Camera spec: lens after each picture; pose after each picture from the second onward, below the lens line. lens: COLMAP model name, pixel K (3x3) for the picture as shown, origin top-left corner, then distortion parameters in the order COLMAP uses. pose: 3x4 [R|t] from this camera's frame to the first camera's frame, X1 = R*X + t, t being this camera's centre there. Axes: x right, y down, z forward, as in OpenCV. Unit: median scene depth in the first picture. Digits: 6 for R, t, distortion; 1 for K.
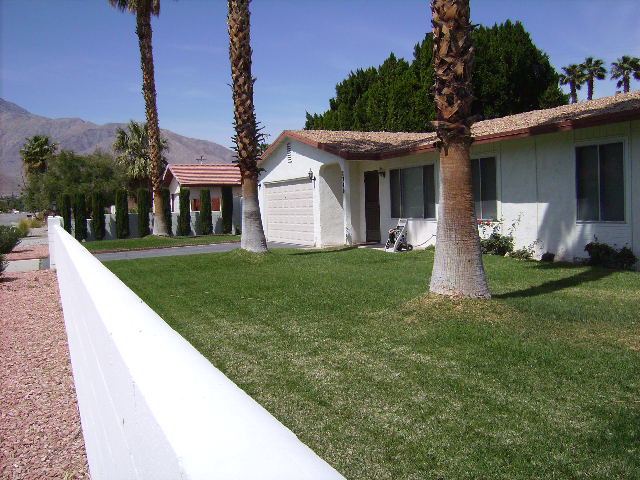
lens RADIAL K [[661.4, 0, 321.6], [0, 661.4, 239.2], [0, 0, 1]] dist [-0.125777, 0.000000]
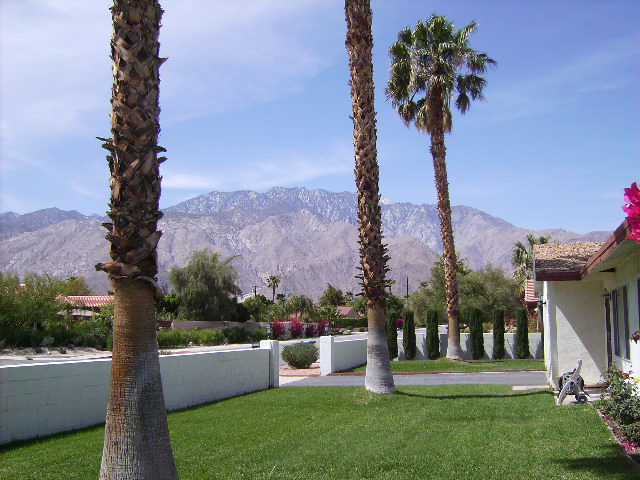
lens RADIAL K [[661.4, 0, 340.5], [0, 661.4, 238.5], [0, 0, 1]] dist [-0.125777, 0.000000]
pose [[0.771814, -0.061077, -0.632908, 0.433416], [-0.046082, 0.987385, -0.151482, -0.048089], [0.634176, 0.146082, 0.759264, 0.282439]]
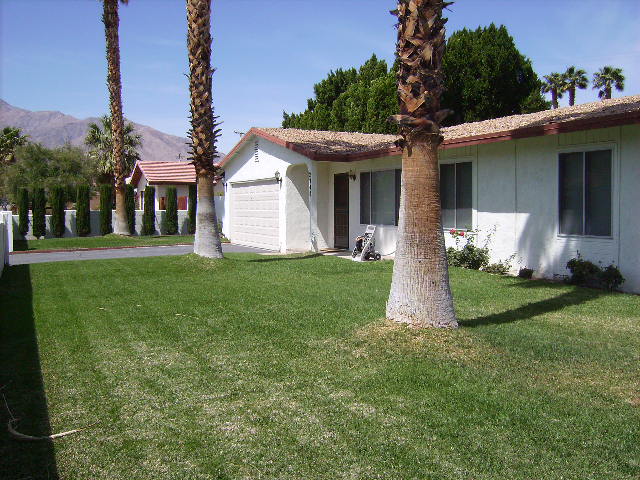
lens RADIAL K [[661.4, 0, 321.3], [0, 661.4, 239.3], [0, 0, 1]] dist [-0.125777, 0.000000]
pose [[0.999131, 0.027652, 0.031174, 0.026374], [-0.027583, 0.999616, -0.002658, -0.007861], [-0.031236, 0.001796, 0.999510, 0.079924]]
